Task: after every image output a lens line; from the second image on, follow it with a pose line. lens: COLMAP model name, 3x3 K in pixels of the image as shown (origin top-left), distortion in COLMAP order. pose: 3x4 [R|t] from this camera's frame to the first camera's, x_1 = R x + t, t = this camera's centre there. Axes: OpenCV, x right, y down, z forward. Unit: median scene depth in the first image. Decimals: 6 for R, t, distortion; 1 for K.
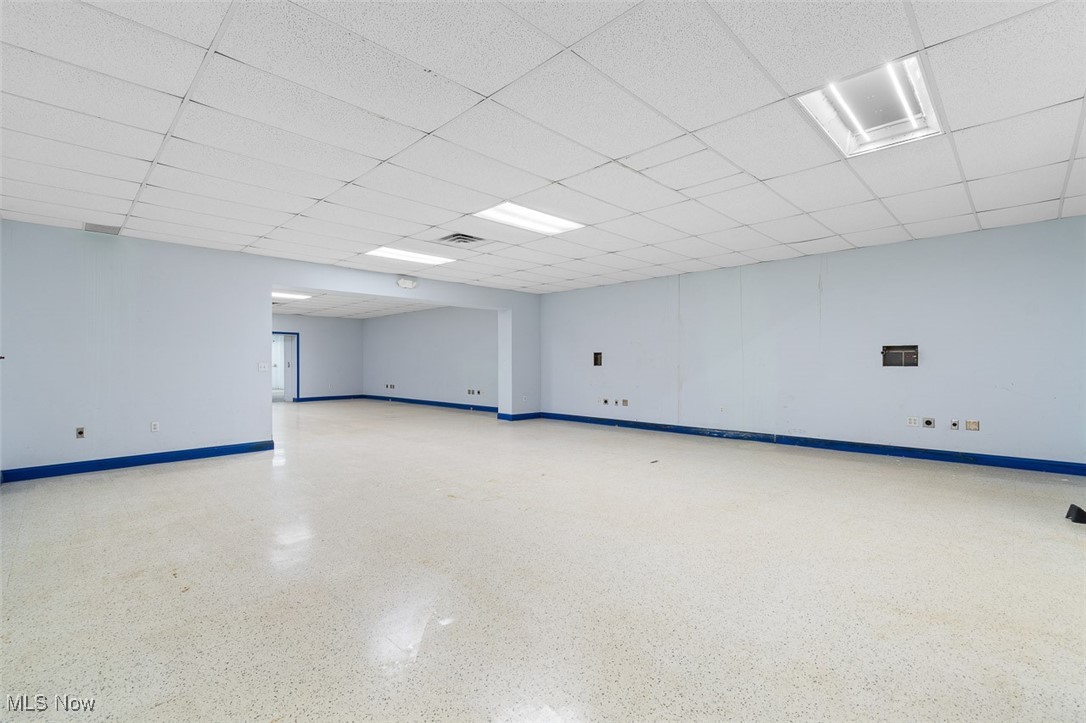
lens RADIAL K [[484.9, 0, 543.5], [0, 484.9, 365.7], [0, 0, 1]] dist [-0.001963, -0.000466]
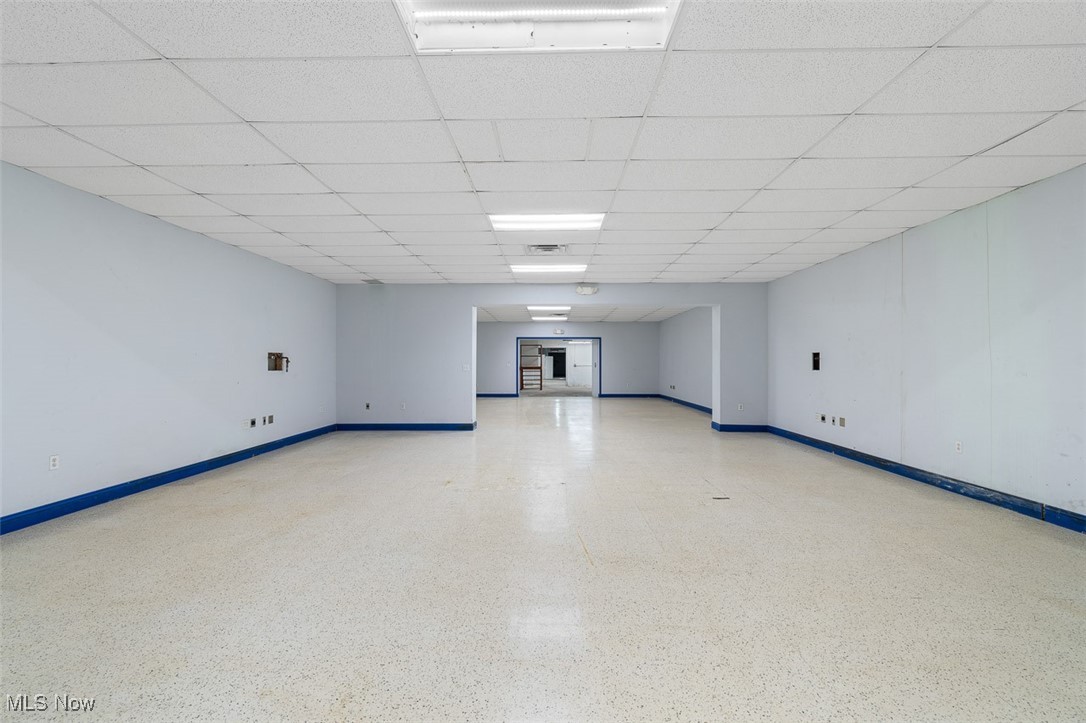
lens RADIAL K [[484.9, 0, 540.5], [0, 484.9, 361.9], [0, 0, 1]] dist [-0.001963, -0.000466]
pose [[0.682693, 0.003490, -0.730697, 0.384645], [-0.008808, 0.999955, -0.003454, -0.006776], [0.730652, 0.008794, 0.682694, 0.178299]]
